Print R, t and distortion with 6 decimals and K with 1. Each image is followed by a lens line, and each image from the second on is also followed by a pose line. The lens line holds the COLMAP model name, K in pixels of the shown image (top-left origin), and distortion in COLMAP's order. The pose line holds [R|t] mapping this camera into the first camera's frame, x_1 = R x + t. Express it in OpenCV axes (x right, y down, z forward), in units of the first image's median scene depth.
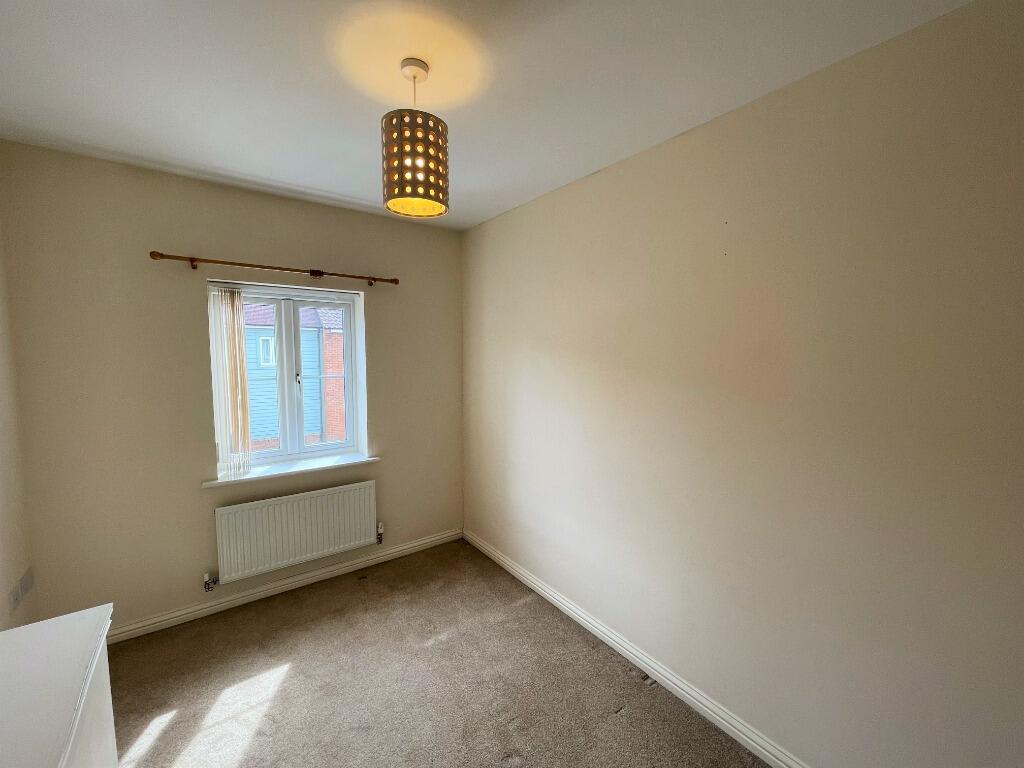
lens RADIAL K [[411.8, 0, 511.2], [0, 411.8, 387.5], [0, 0, 1]] dist [-0.000291, -0.000102]
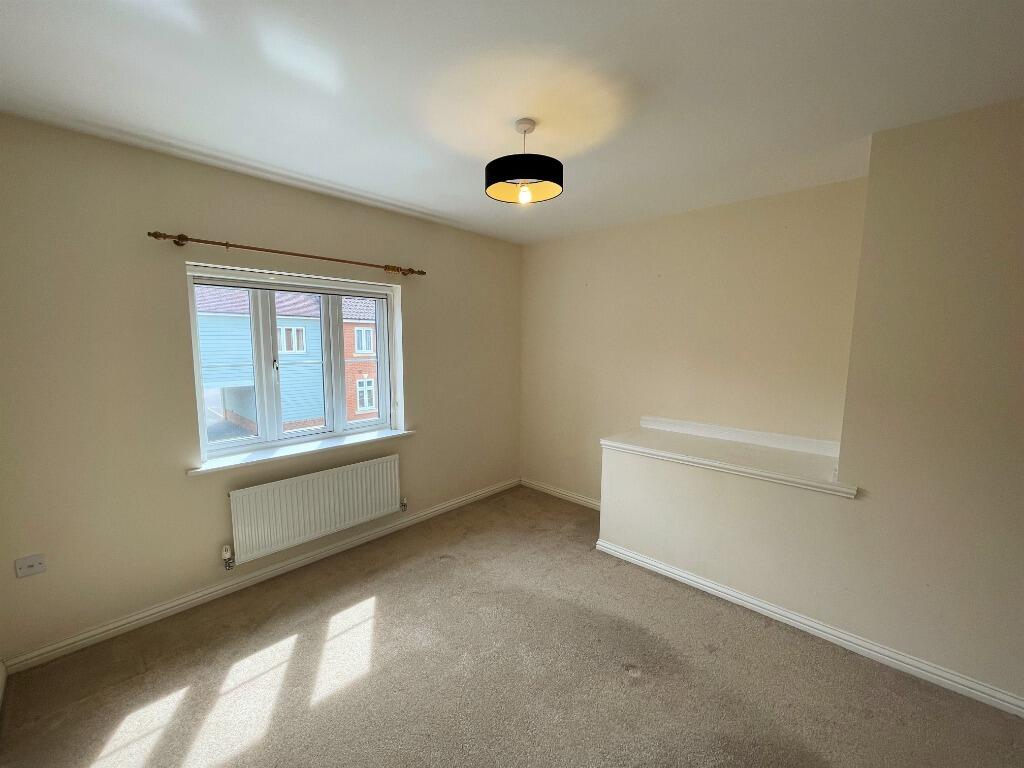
lens RADIAL K [[417.0, 0, 514.5], [0, 417.0, 390.1], [0, 0, 1]] dist [0.008597, -0.000167]
pose [[0.984805, -0.027919, 0.171403, -0.211273], [0.020747, 0.998838, 0.043490, 0.012676], [-0.172418, -0.039273, 0.984241, -0.145459]]
